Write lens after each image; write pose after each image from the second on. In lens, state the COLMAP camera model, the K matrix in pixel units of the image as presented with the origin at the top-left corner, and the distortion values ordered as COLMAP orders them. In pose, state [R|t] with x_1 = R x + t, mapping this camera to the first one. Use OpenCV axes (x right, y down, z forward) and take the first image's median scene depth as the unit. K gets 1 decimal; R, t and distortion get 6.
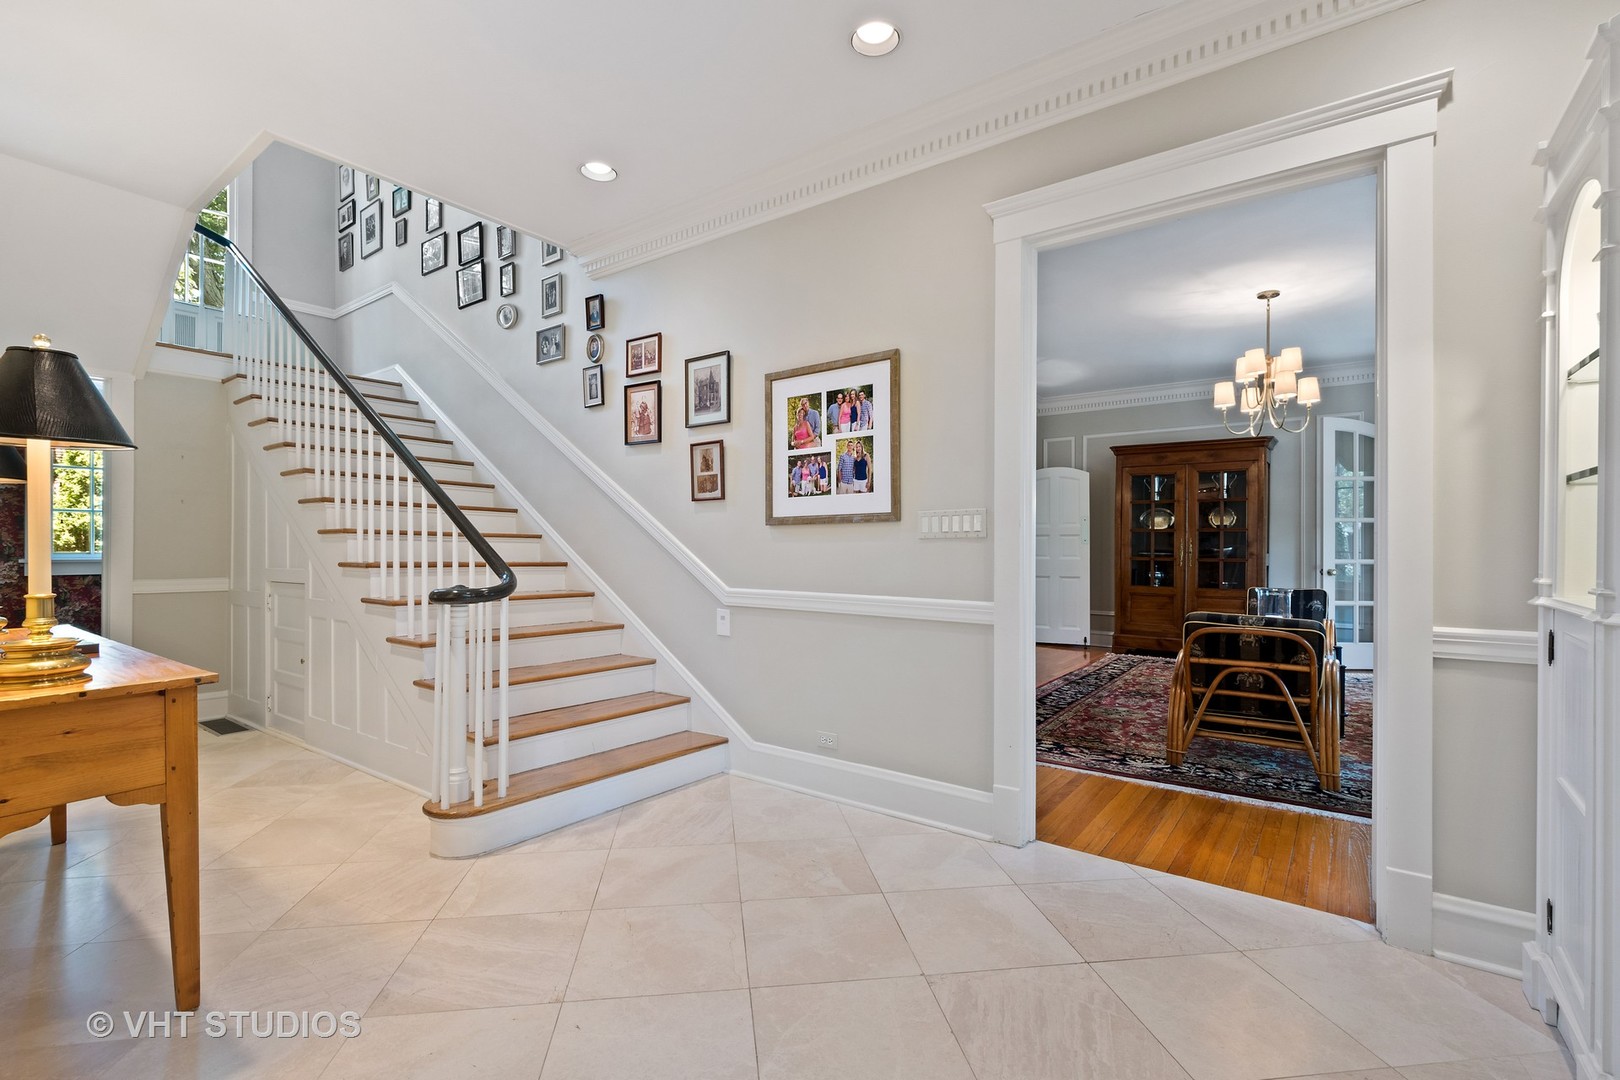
lens RADIAL K [[724.4, 0, 799.6], [0, 724.4, 550.6], [0, 0, 1]] dist [-0.002900, -0.000604]
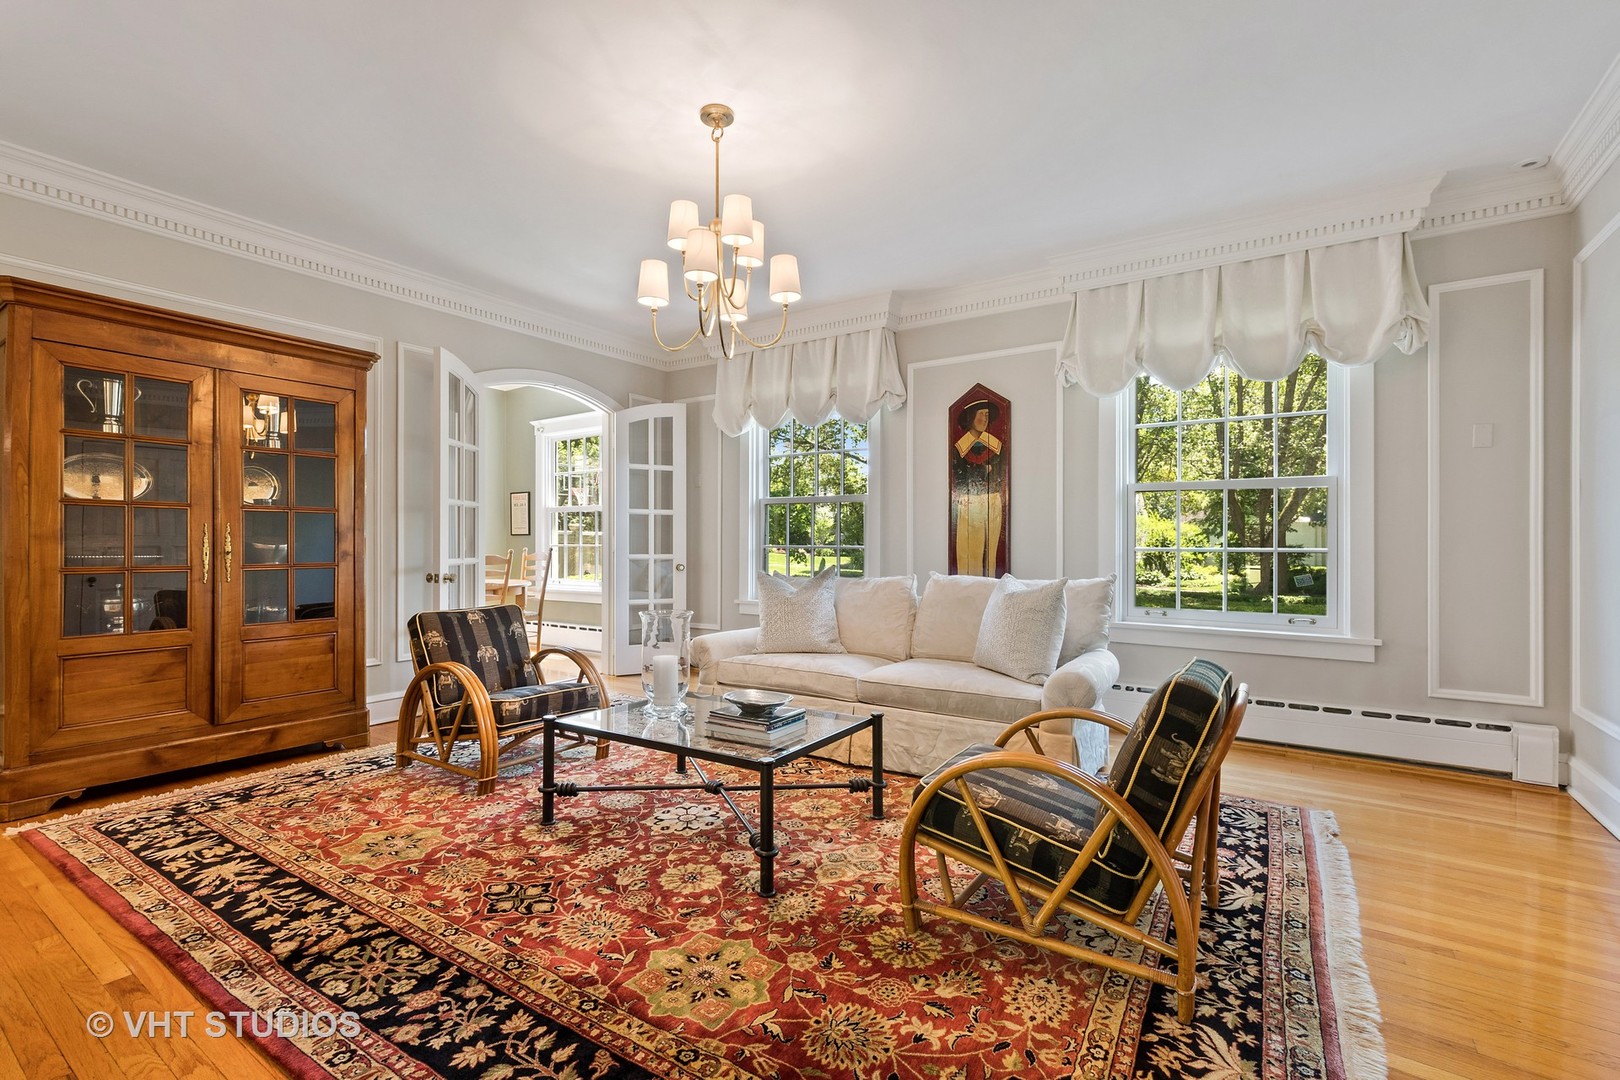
lens RADIAL K [[724.4, 0, 799.6], [0, 724.4, 550.6], [0, 0, 1]] dist [-0.002900, -0.000604]
pose [[-0.051026, -0.008548, 0.998661, 0.043000], [0.003594, 0.999955, 0.008743, -0.001749], [-0.998691, 0.004035, -0.050993, 0.704735]]
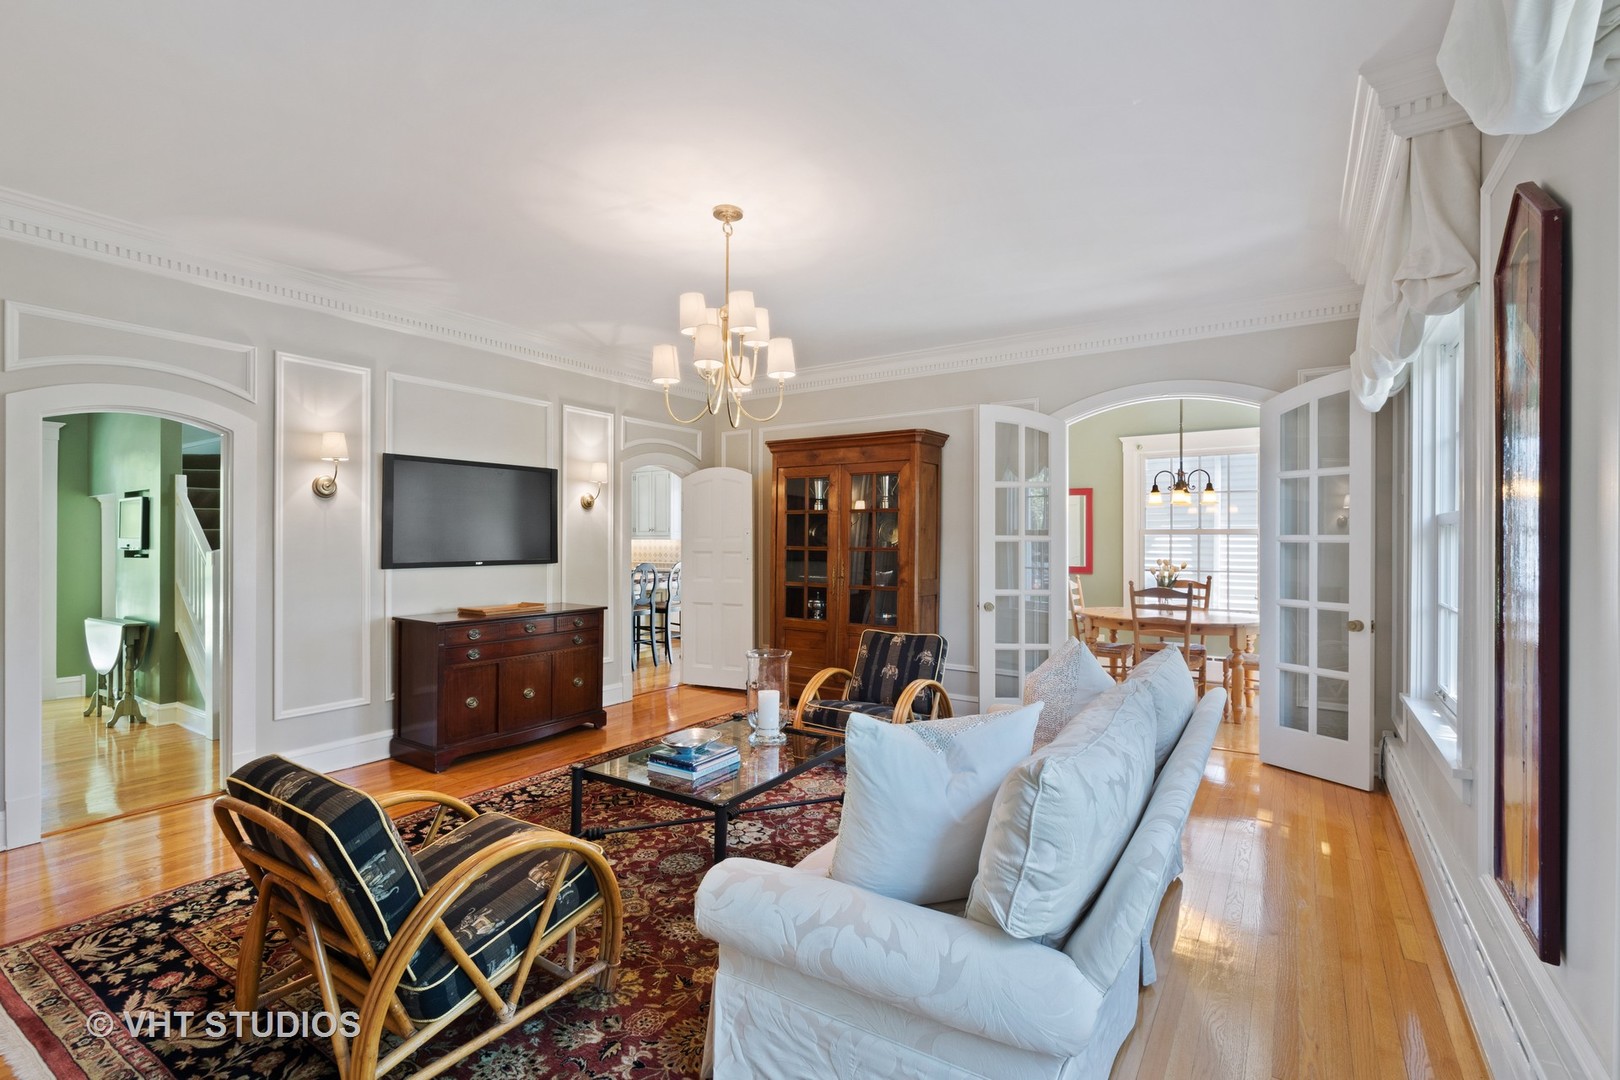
lens RADIAL K [[723.0, 0, 810.0], [0, 723.0, 540.0], [0, 0, 1]] dist [0.001387, -0.000052]
pose [[0.998212, 0.000118, 0.059768, 0.502521], [0.000086, 0.999994, -0.003420, -0.038510], [-0.059768, 0.003419, 0.998206, 0.245565]]
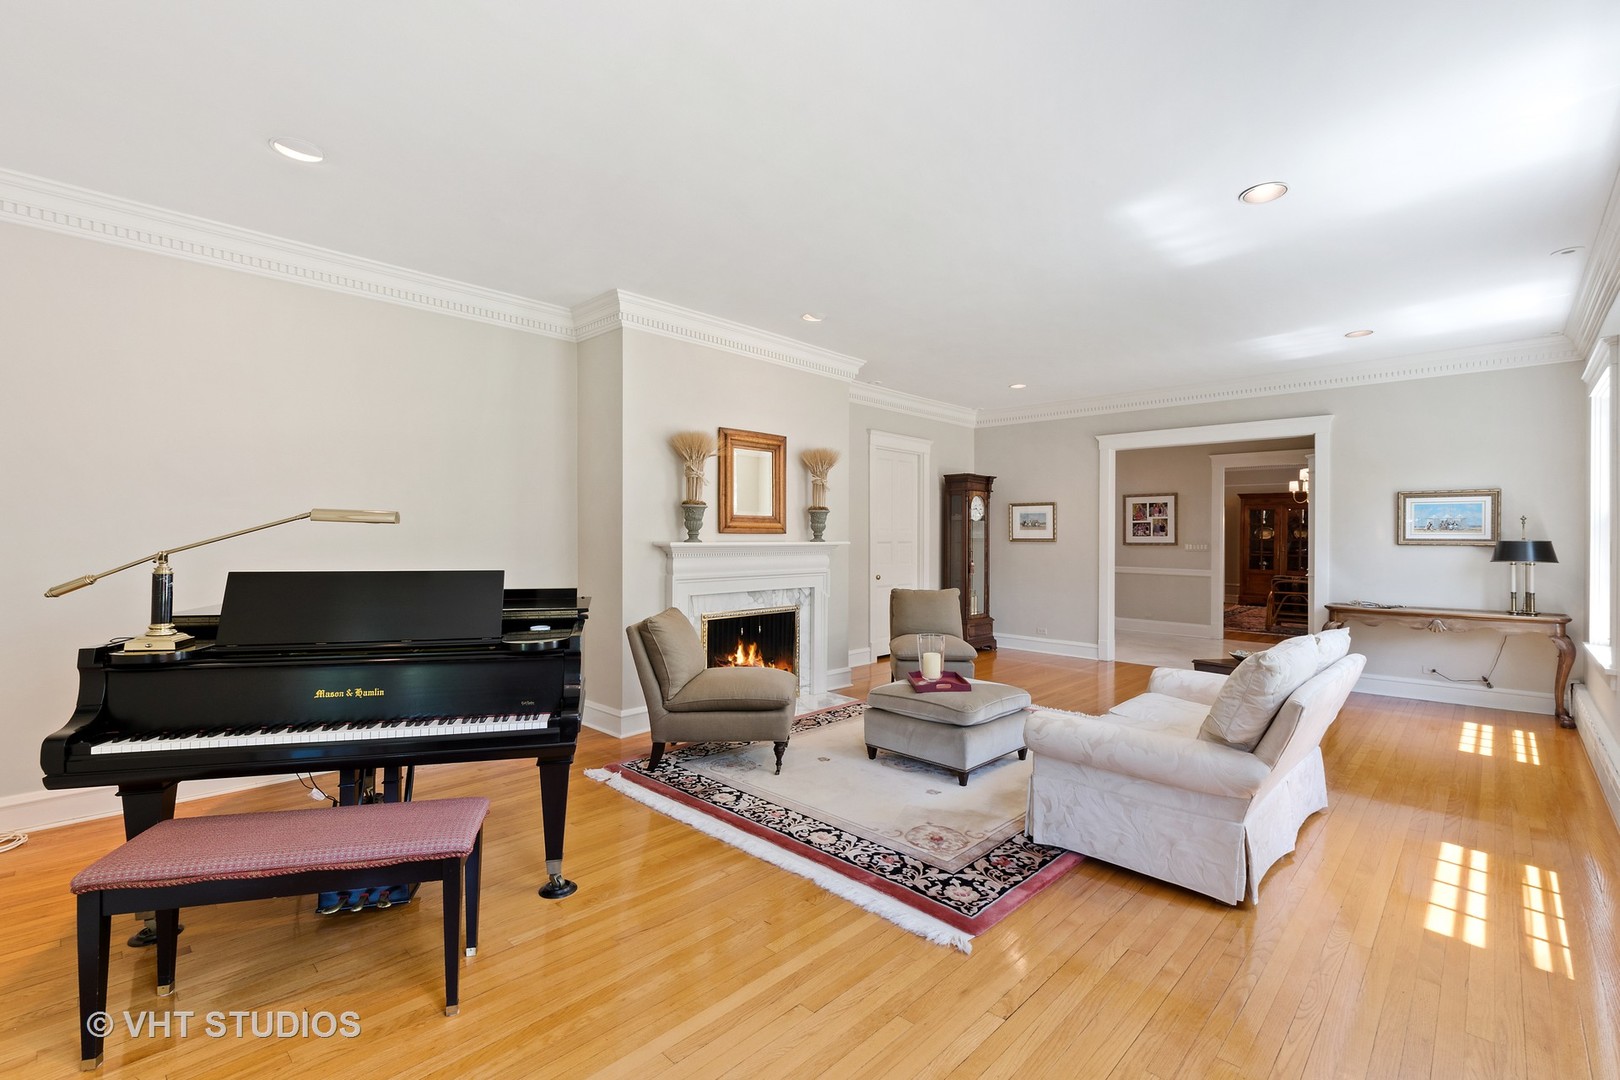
lens RADIAL K [[724.4, 0, 799.6], [0, 724.4, 550.6], [0, 0, 1]] dist [-0.002900, -0.000604]
pose [[0.992878, 0.000938, -0.119135, -0.534365], [0.000629, 0.999914, 0.013114, -0.027706], [0.119137, -0.013095, 0.992791, -1.122535]]
